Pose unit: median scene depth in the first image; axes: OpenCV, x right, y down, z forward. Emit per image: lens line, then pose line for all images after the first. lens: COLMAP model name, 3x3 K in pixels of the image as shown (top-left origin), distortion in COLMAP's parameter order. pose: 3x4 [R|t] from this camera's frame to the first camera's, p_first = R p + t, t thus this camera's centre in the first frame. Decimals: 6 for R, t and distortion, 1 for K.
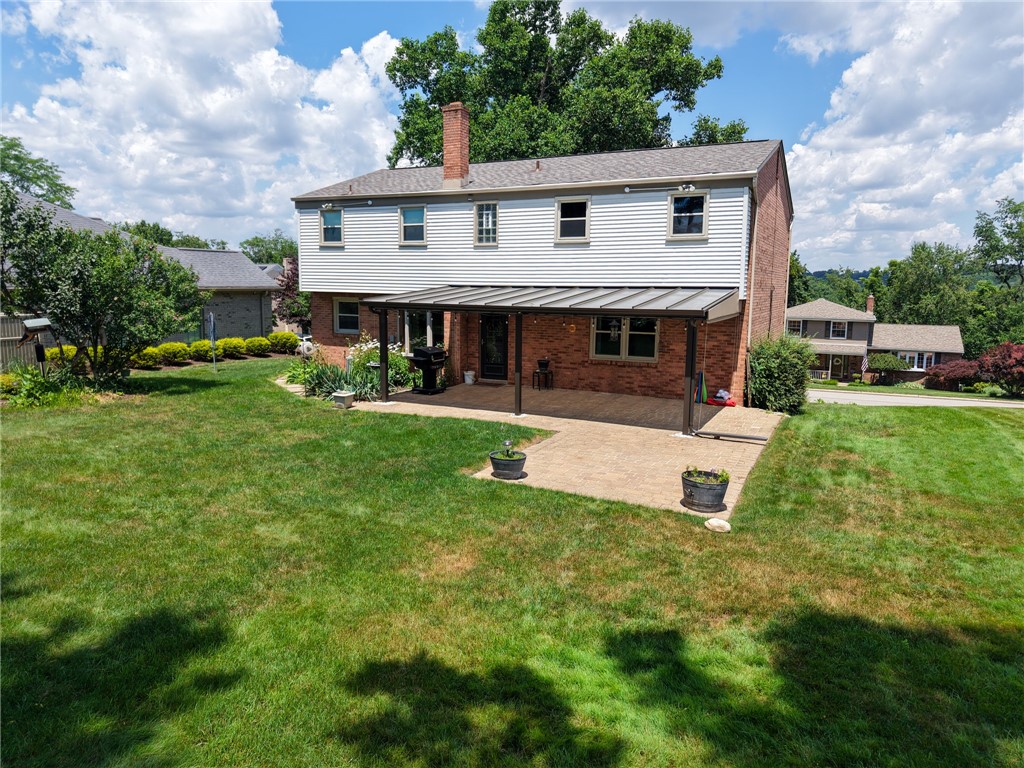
lens RADIAL K [[746.3, 0, 512.0], [0, 746.3, 384.0], [0, 0, 1]] dist [0.071038, -0.076596]
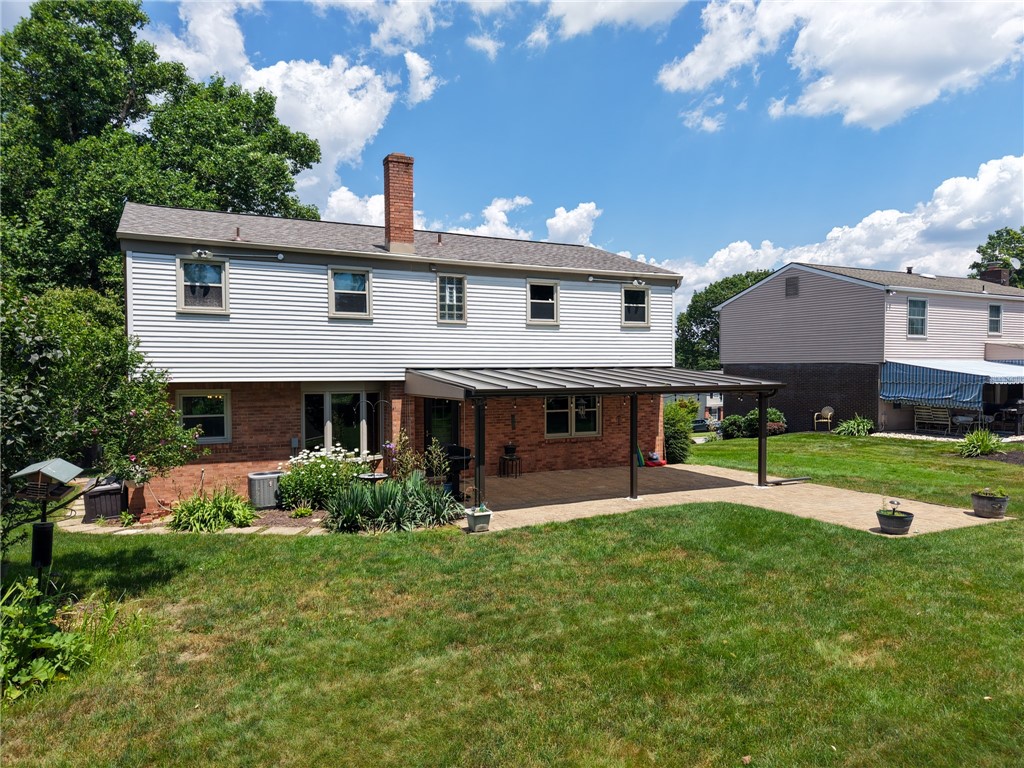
lens RADIAL K [[746.3, 0, 512.0], [0, 746.3, 384.0], [0, 0, 1]] dist [0.071038, -0.076596]
pose [[0.552515, -0.033399, 0.832834, -0.763677], [0.114551, 0.992758, -0.036182, -0.076838], [-0.825594, 0.115393, 0.552340, 0.483262]]
